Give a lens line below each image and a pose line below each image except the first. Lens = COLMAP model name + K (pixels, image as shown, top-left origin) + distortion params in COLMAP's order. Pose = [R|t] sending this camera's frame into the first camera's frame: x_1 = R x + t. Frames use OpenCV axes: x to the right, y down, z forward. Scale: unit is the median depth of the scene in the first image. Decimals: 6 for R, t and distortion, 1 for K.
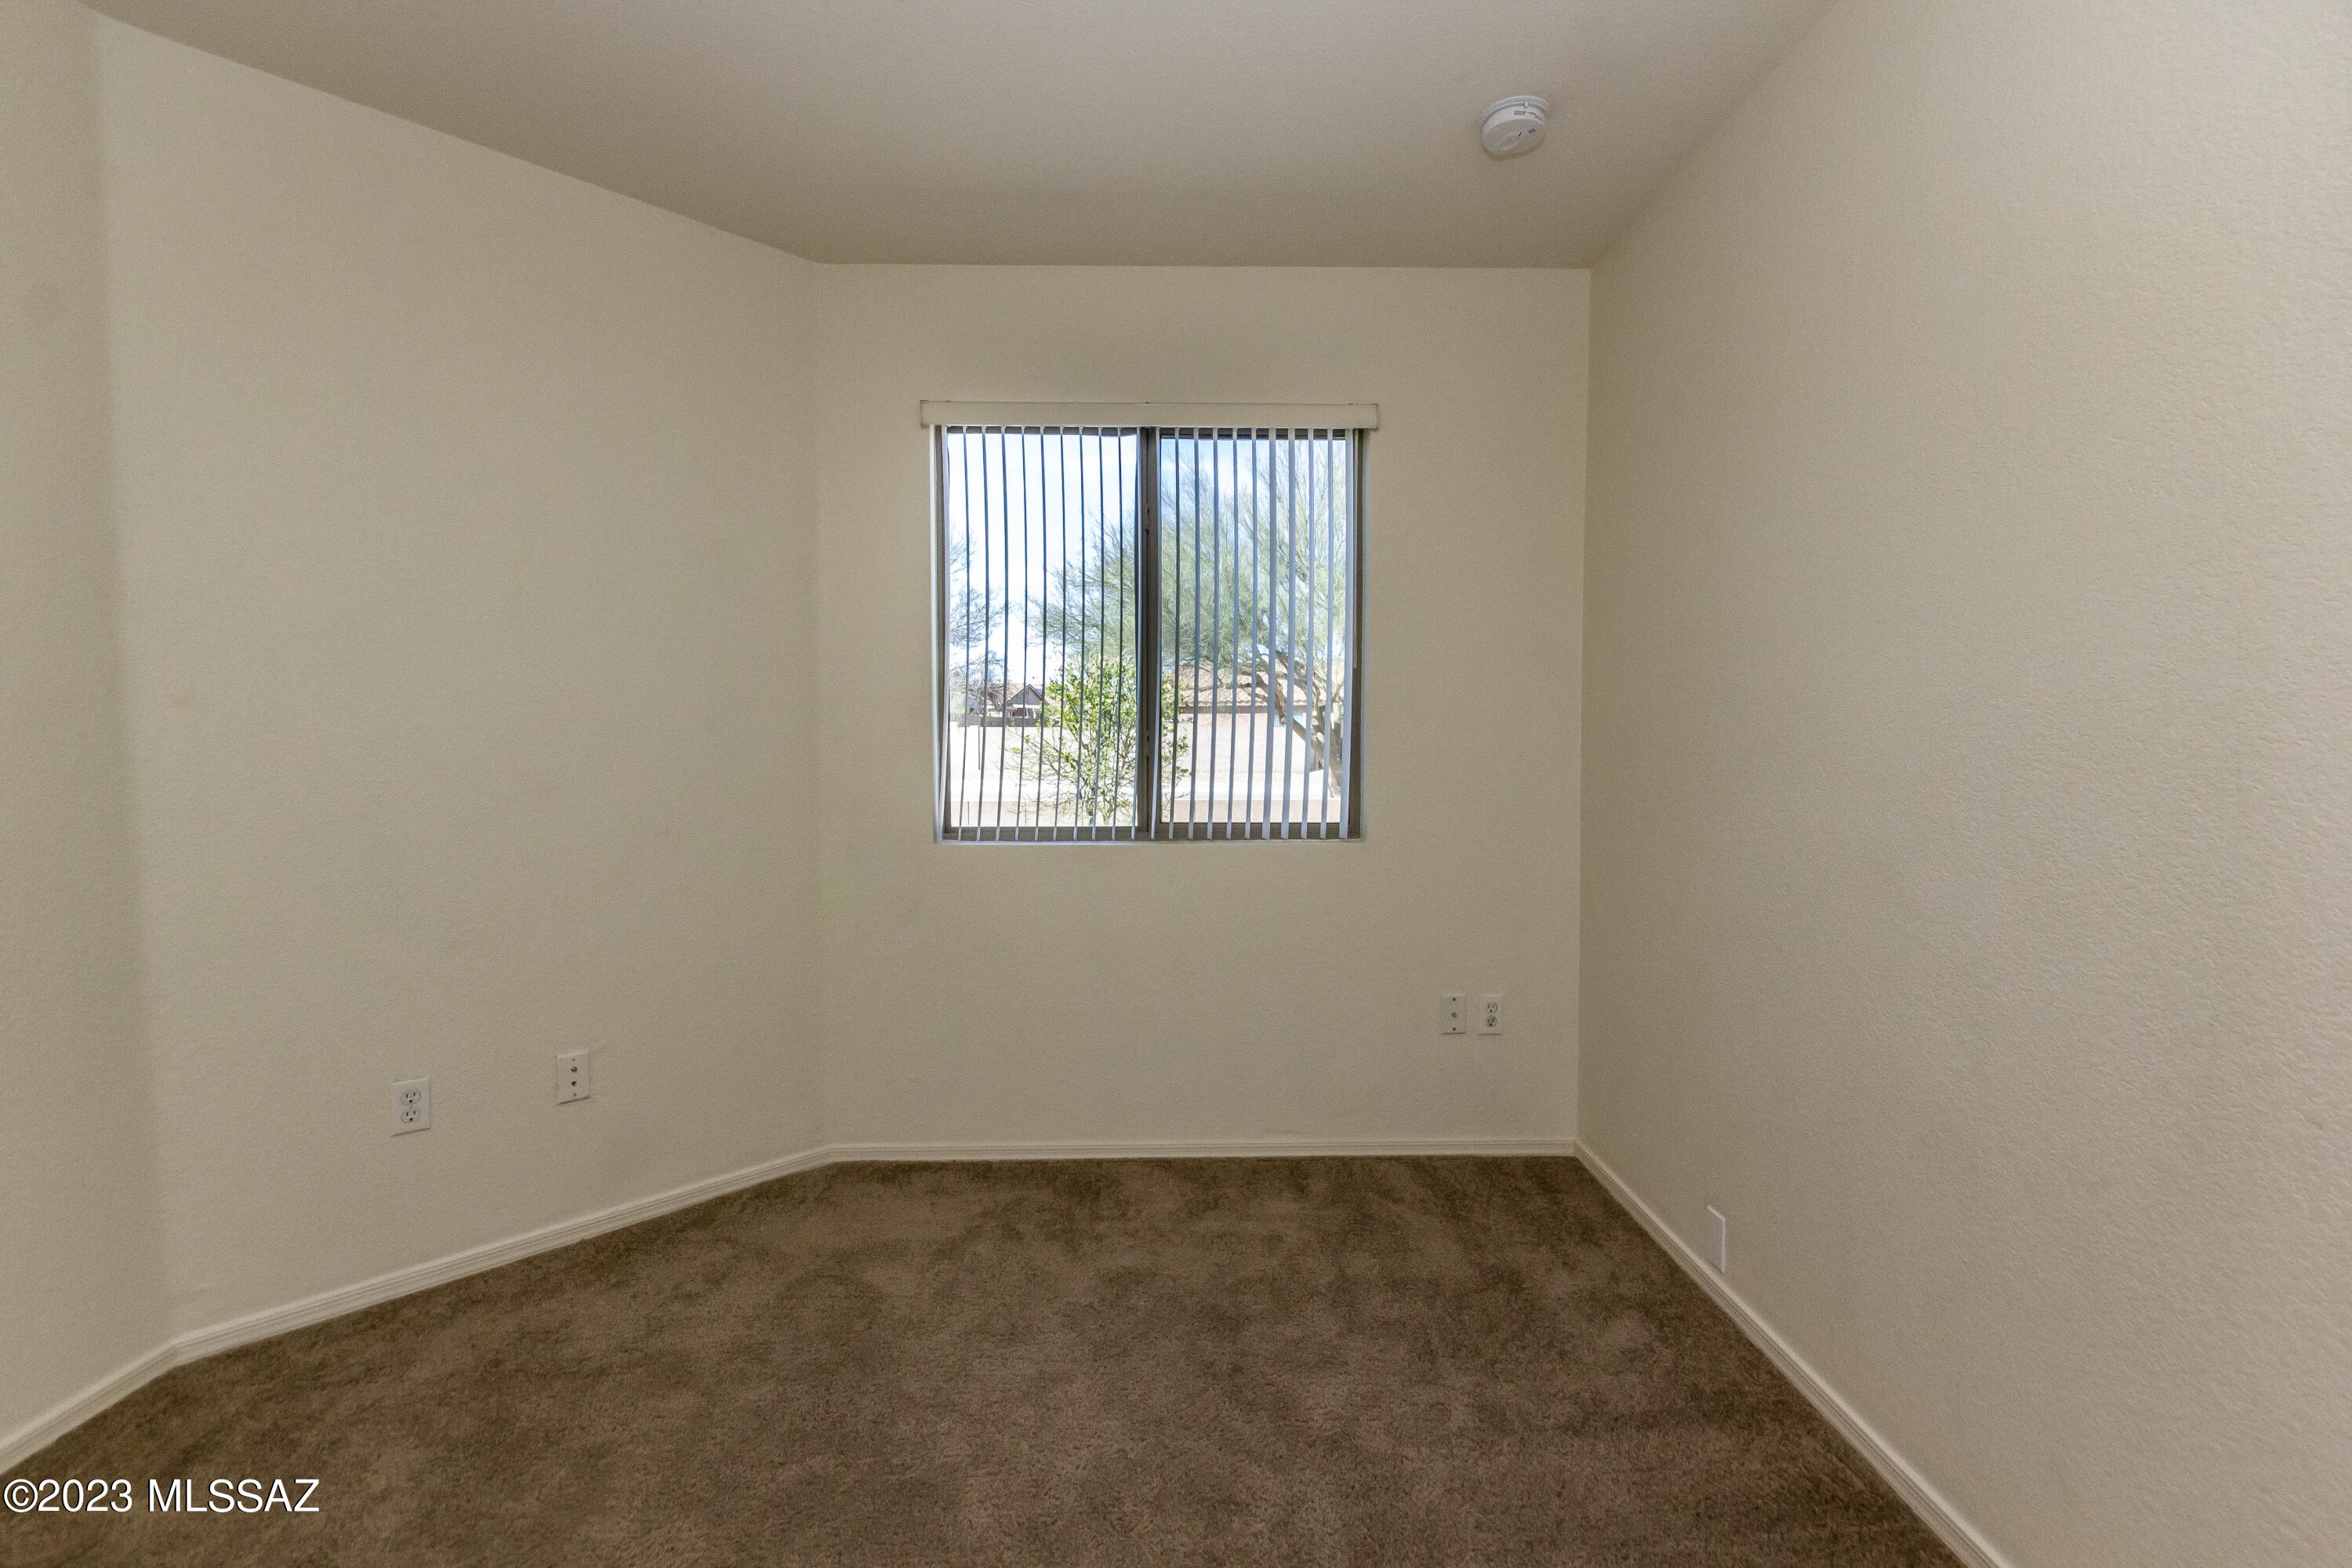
lens RADIAL K [[1079.1, 0, 1176.0], [0, 1079.1, 784.0], [0, 0, 1]] dist [0.012105, -0.000148]
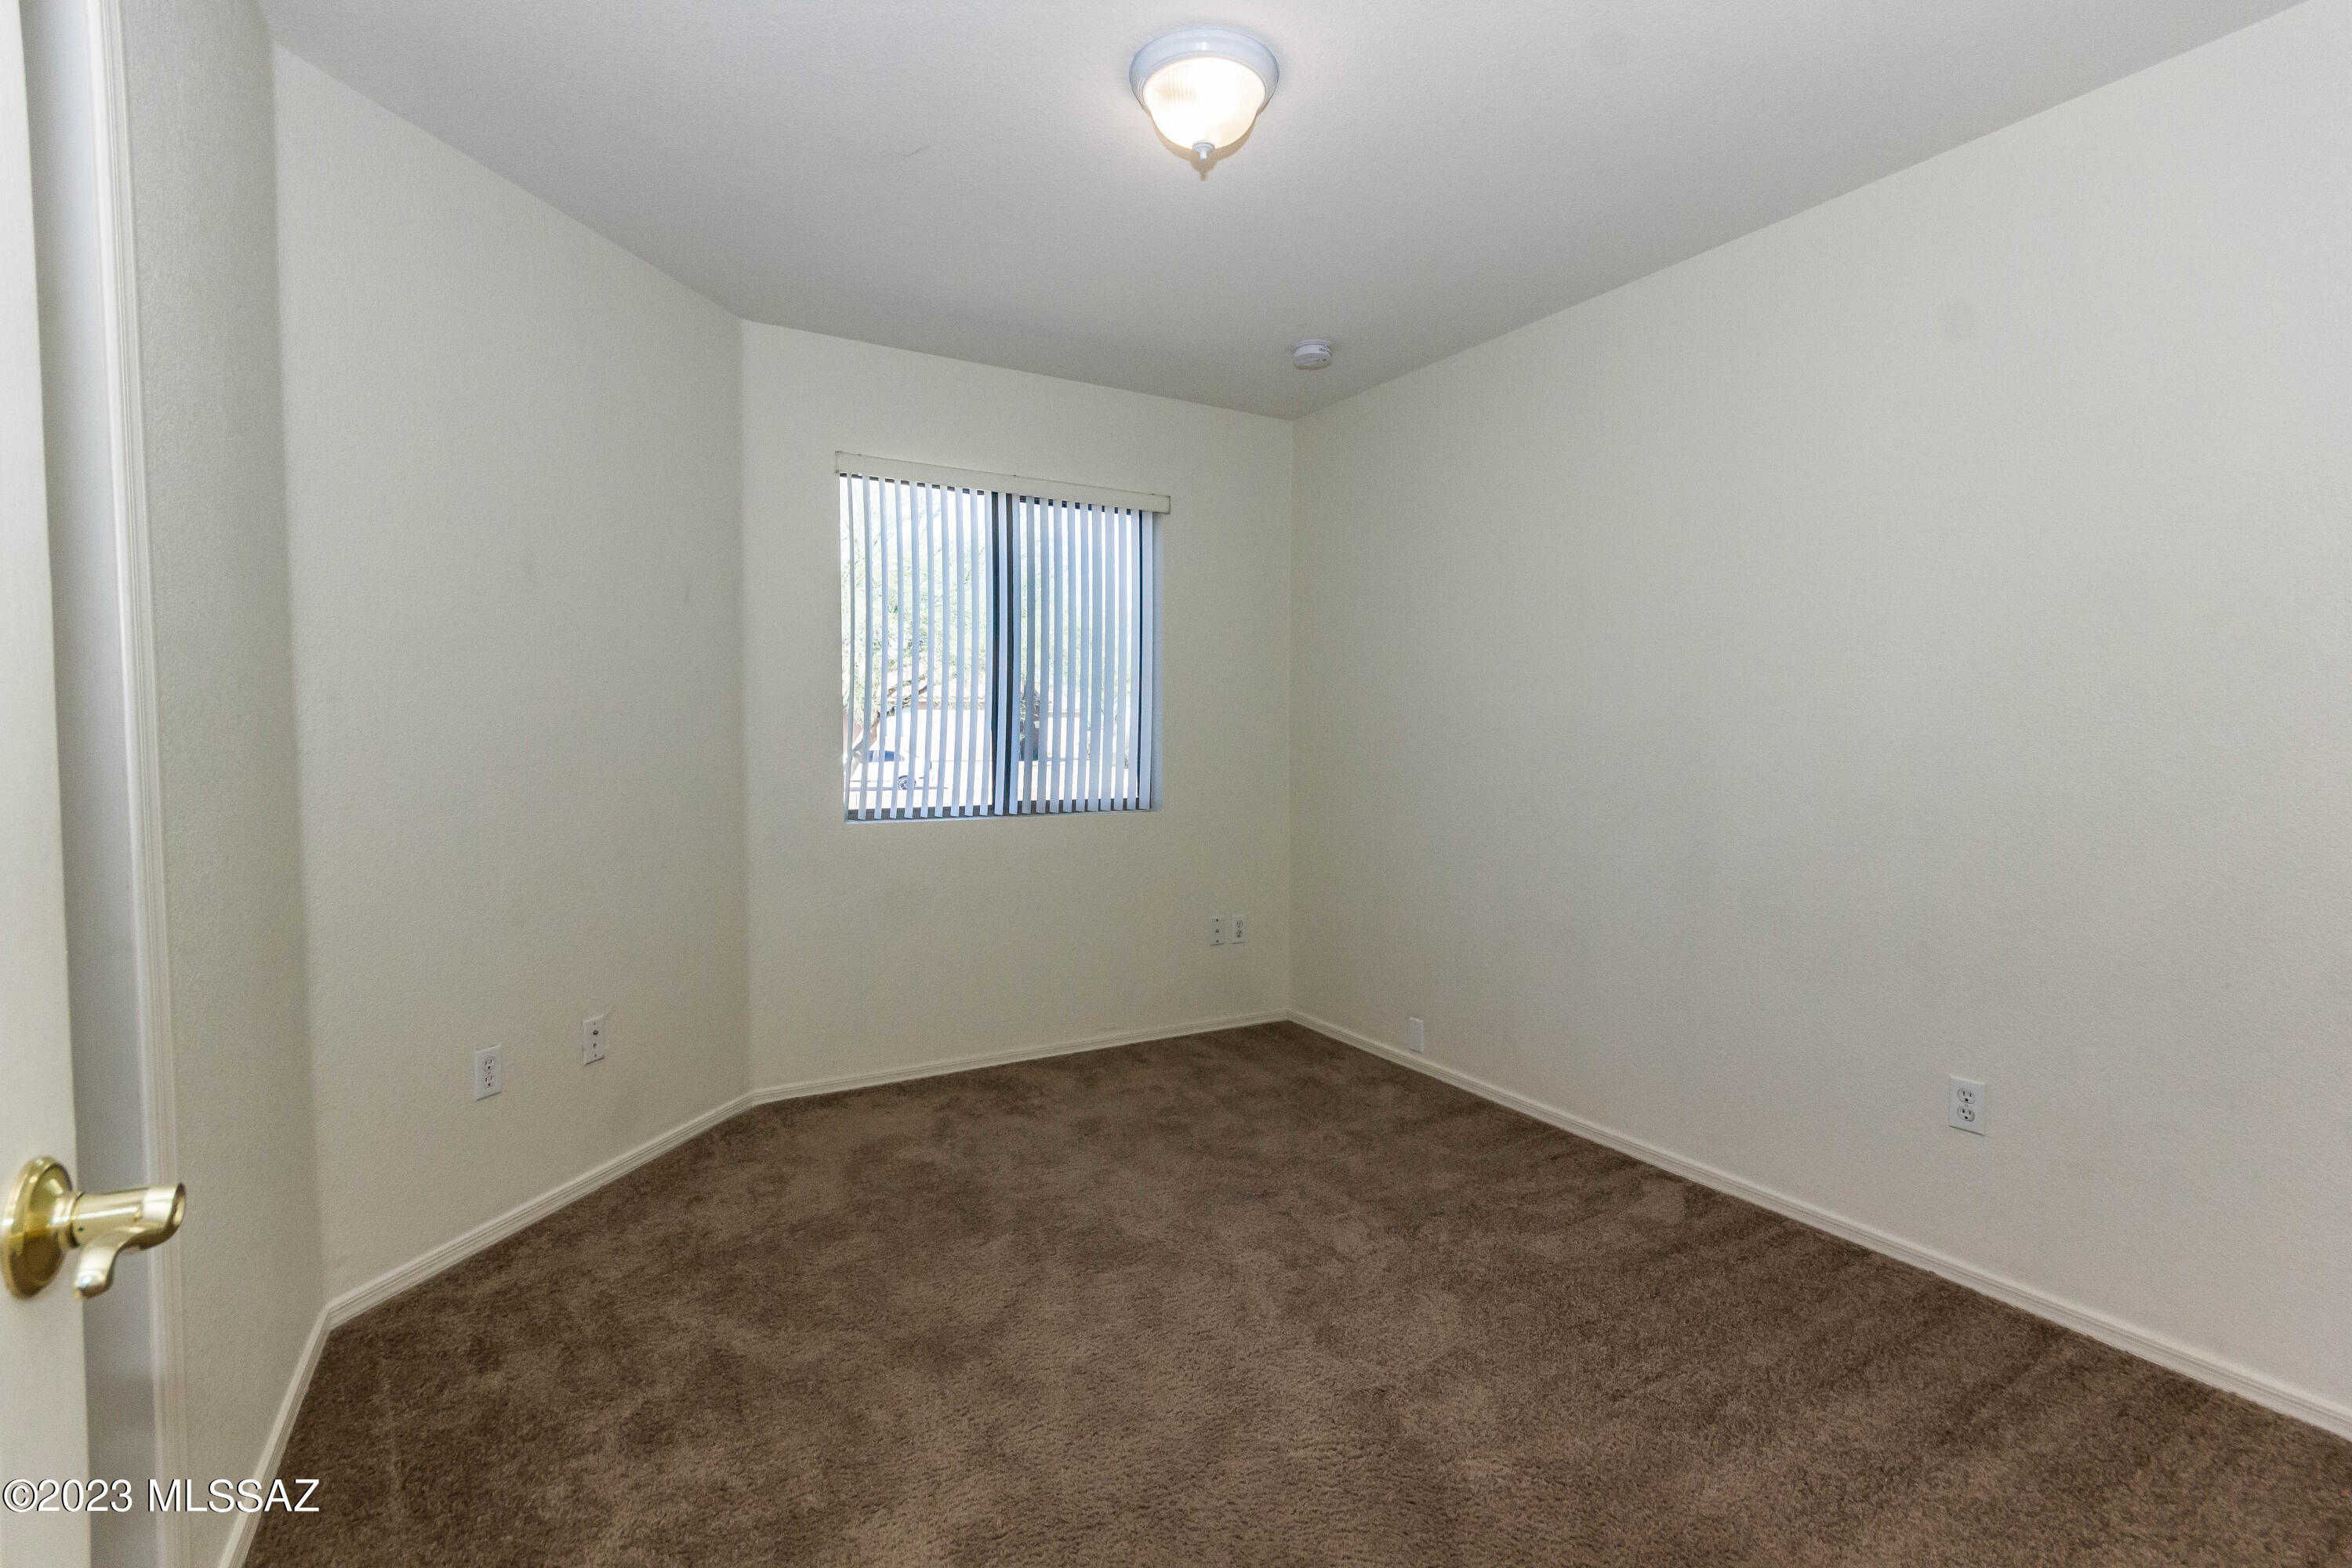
lens RADIAL K [[1079.1, 0, 1176.0], [0, 1079.1, 784.0], [0, 0, 1]] dist [0.012105, -0.000148]
pose [[0.872015, -0.016055, 0.489215, -0.527919], [0.013850, 0.999871, 0.008126, 0.008462], [-0.489282, -0.000310, 0.872125, -0.231723]]
